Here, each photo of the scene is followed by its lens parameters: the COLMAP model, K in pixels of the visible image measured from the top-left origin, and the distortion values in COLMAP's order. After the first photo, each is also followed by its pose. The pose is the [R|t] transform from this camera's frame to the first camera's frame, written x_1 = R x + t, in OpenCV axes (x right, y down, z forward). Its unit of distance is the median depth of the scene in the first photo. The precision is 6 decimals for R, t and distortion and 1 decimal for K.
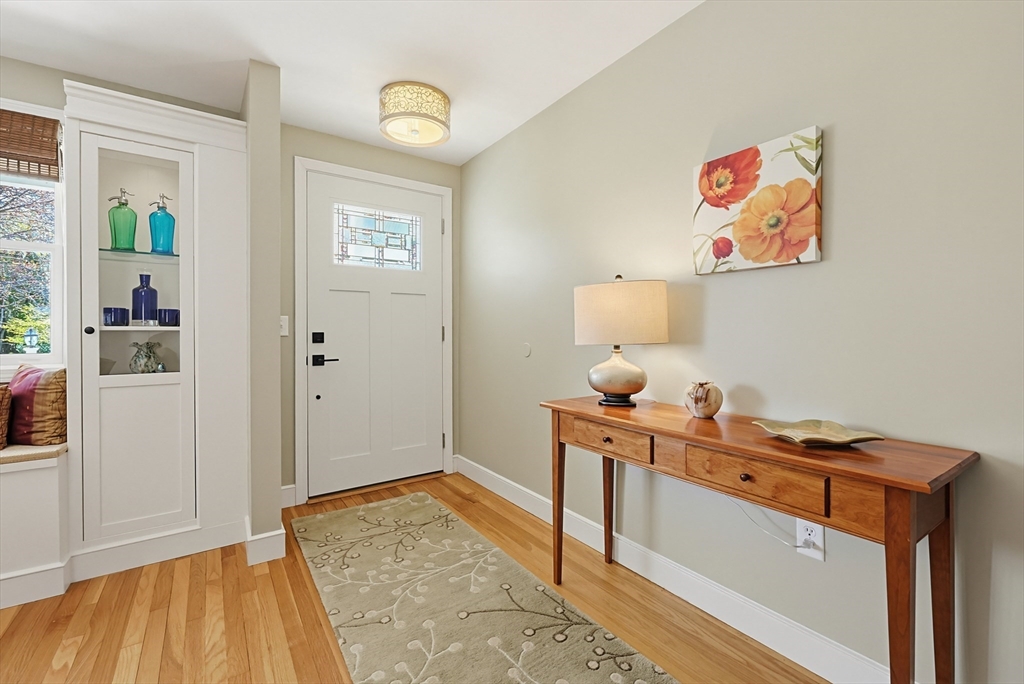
lens RADIAL K [[438.0, 0, 513.7], [0, 438.0, 332.9], [0, 0, 1]] dist [-0.003389, -0.000645]
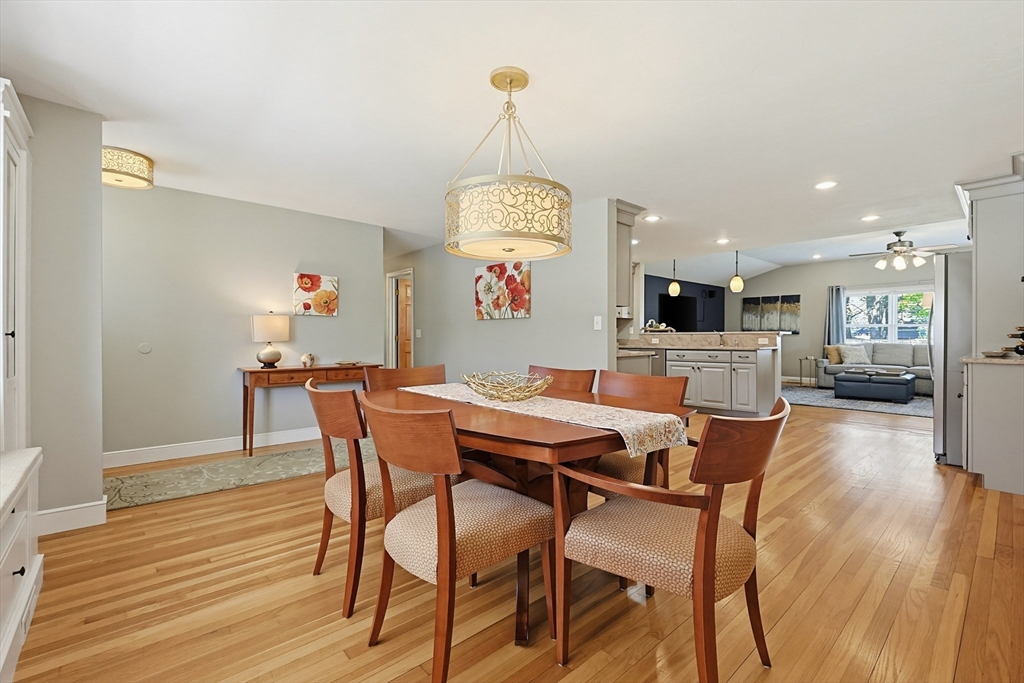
lens RADIAL K [[438.0, 0, 516.3], [0, 438.0, 340.5], [0, 0, 1]] dist [-0.003389, -0.000645]
pose [[-0.107953, -0.001023, 0.994155, -2.445392], [0.004619, 0.999988, 0.001531, 0.027042], [-0.994145, 0.004757, -0.107947, -0.033747]]
